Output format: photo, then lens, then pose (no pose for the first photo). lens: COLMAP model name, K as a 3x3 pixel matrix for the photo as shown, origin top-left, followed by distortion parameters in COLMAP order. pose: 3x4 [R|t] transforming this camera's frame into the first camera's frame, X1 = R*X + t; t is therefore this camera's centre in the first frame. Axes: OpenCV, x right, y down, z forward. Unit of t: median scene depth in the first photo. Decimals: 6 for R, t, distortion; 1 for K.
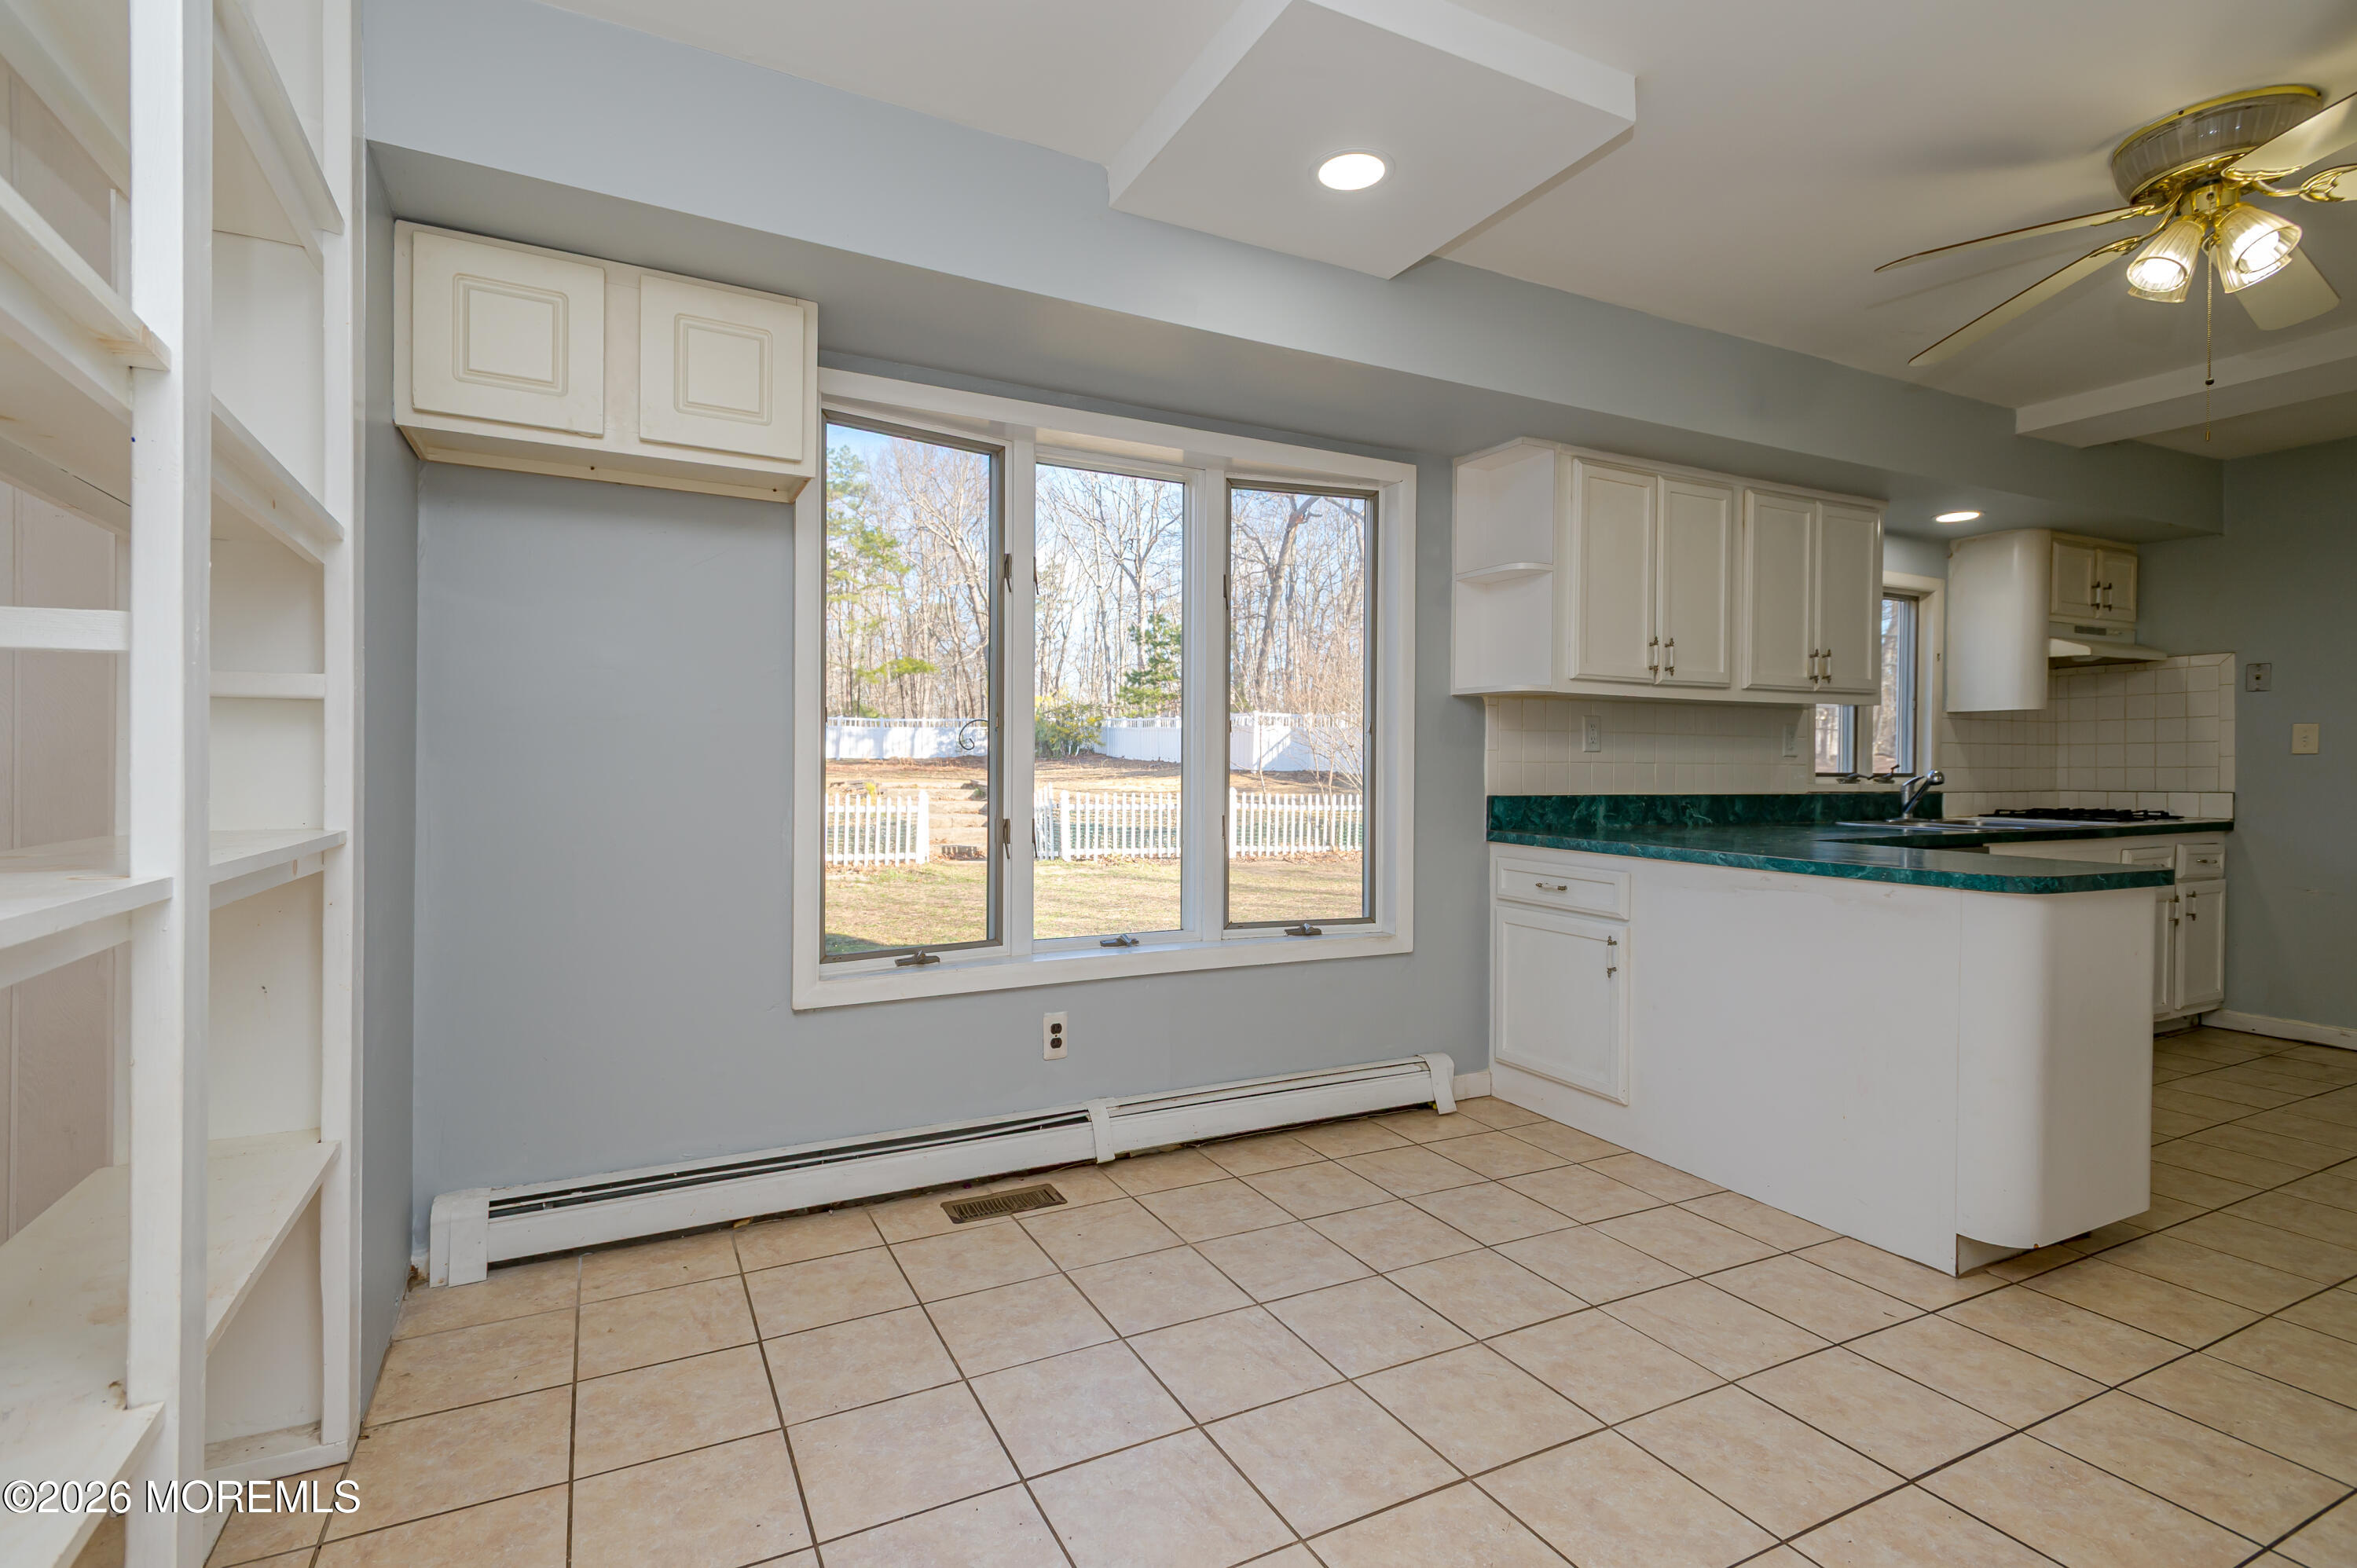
lens RADIAL K [[1095.2, 0, 1182.8], [0, 1095.2, 774.7], [0, 0, 1]] dist [0.025426, -0.009989]
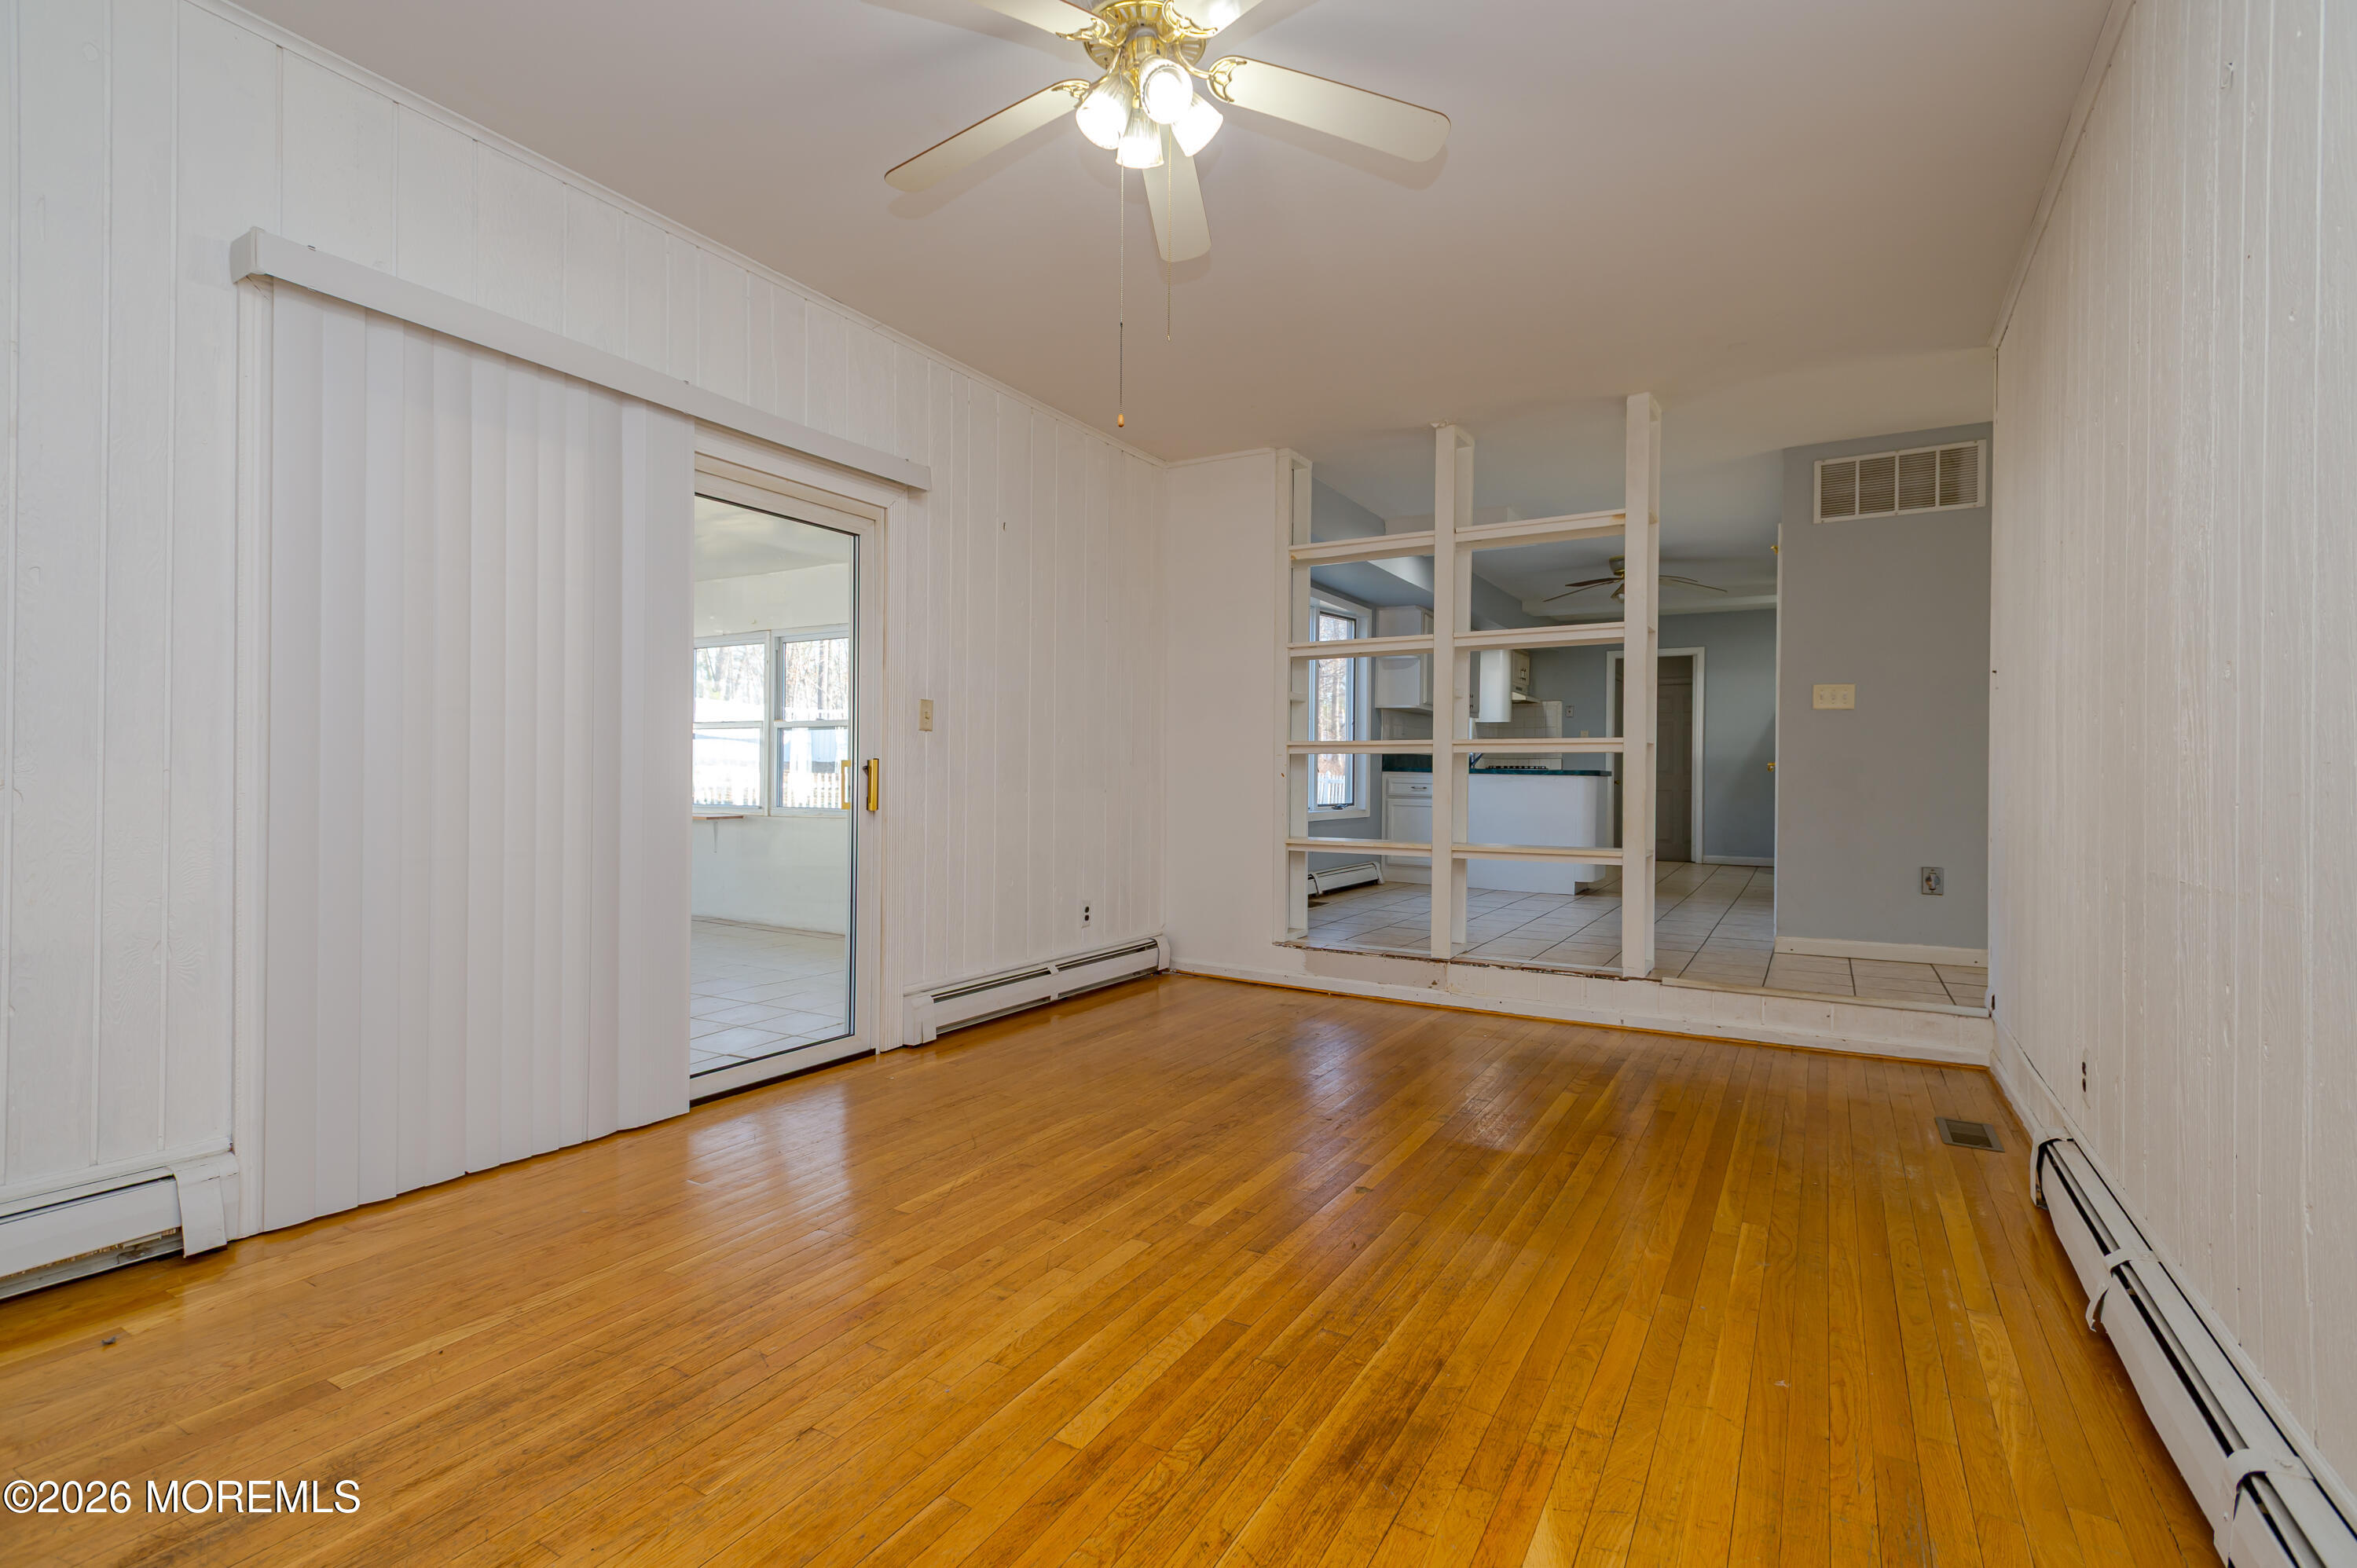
lens RADIAL K [[1095.2, 0, 1182.8], [0, 1095.2, 774.7], [0, 0, 1]] dist [0.025426, -0.009989]
pose [[0.836470, 0.004319, 0.547995, -1.160734], [-0.004405, 0.999990, -0.001157, 0.062708], [-0.547995, -0.001446, 0.836481, -0.608601]]
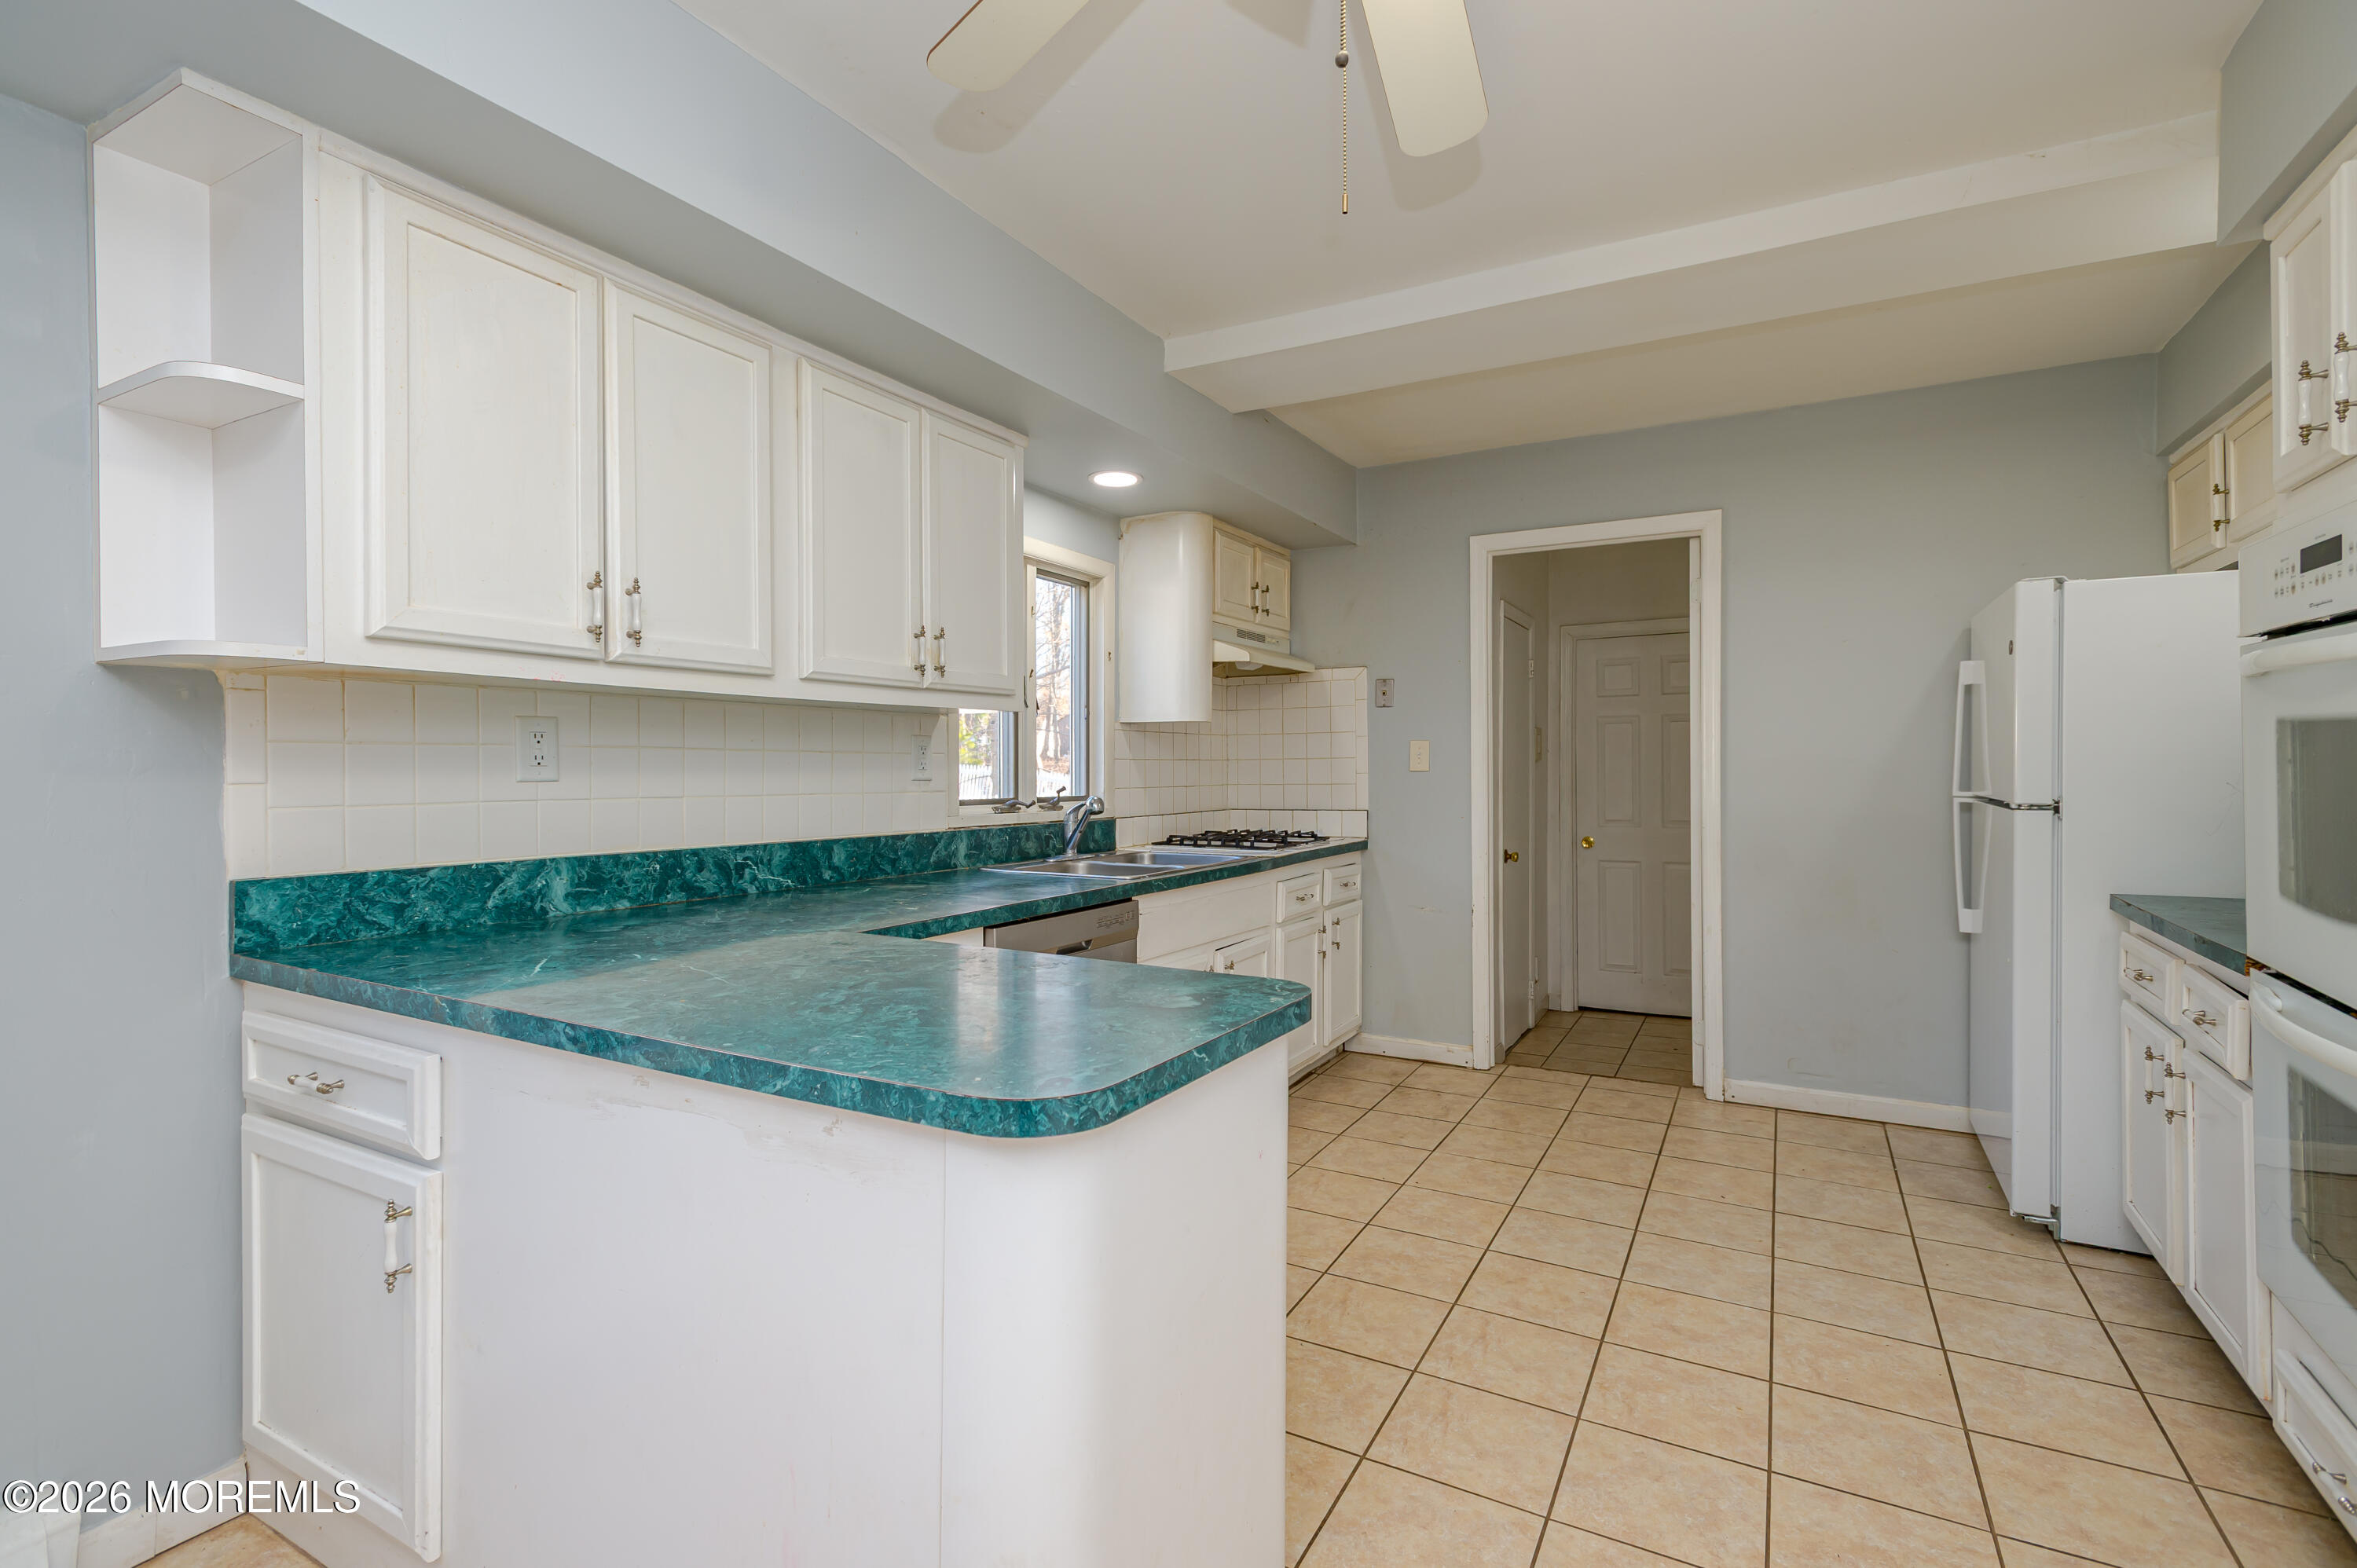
lens RADIAL K [[1079.7, 0, 1171.6], [0, 1079.7, 774.1], [0, 0, 1]] dist [0.005340, -0.000800]
pose [[0.834216, -0.008903, 0.551366, 0.299875], [0.010528, 0.999945, 0.000218, -0.018953], [-0.551338, 0.005623, 0.834263, 0.325271]]
